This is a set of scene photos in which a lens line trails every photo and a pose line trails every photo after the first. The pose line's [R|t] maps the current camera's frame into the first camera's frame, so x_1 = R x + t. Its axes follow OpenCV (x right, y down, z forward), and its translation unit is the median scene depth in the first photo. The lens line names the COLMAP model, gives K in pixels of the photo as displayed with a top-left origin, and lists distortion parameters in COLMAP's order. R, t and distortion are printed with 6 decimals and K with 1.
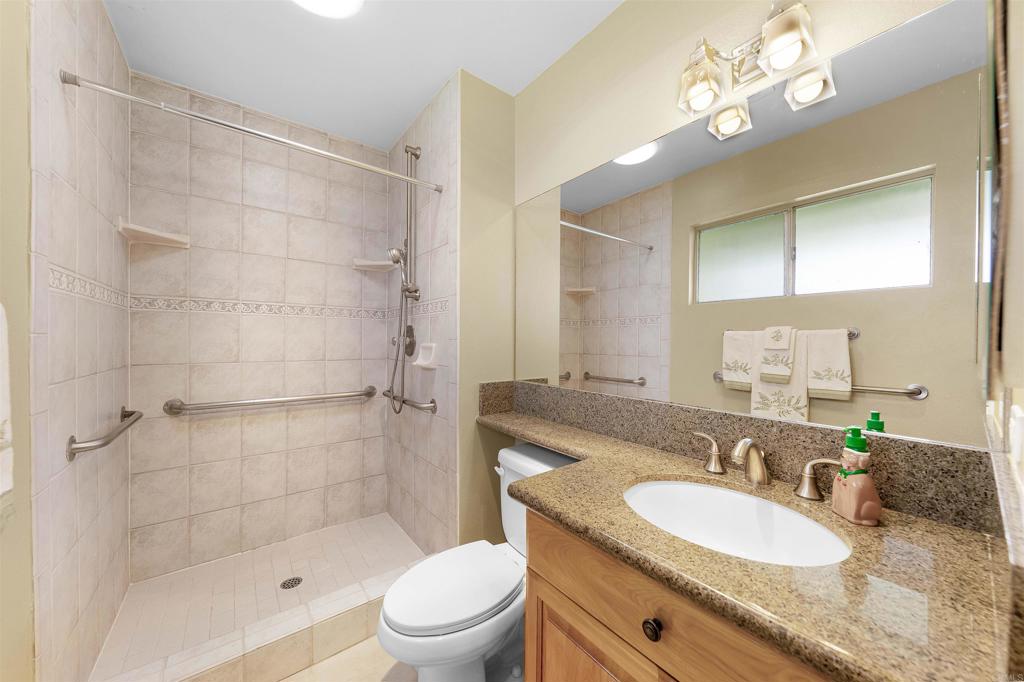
lens RADIAL K [[356.9, 0, 510.8], [0, 356.9, 341.2], [0, 0, 1]] dist [-0.003064, 0.000424]
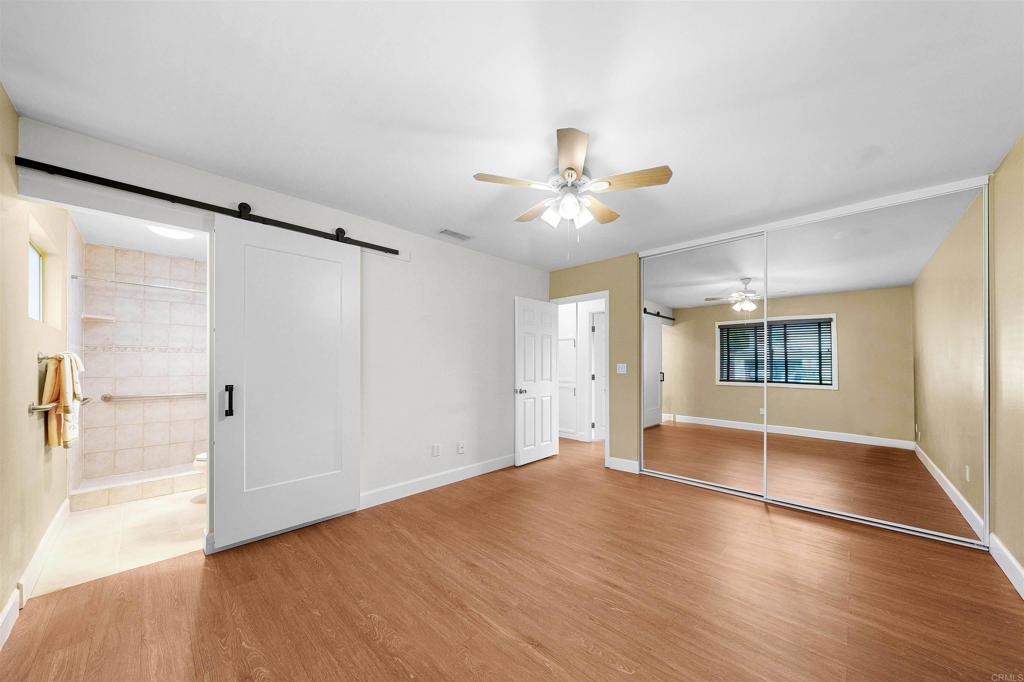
lens RADIAL K [[356.9, 0, 513.5], [0, 356.9, 359.6], [0, 0, 1]] dist [-0.003064, 0.000424]
pose [[0.989570, -0.003883, 0.144000, 1.093013], [0.004794, 0.999971, -0.005981, -0.015321], [-0.143972, 0.006609, 0.989560, -1.378736]]
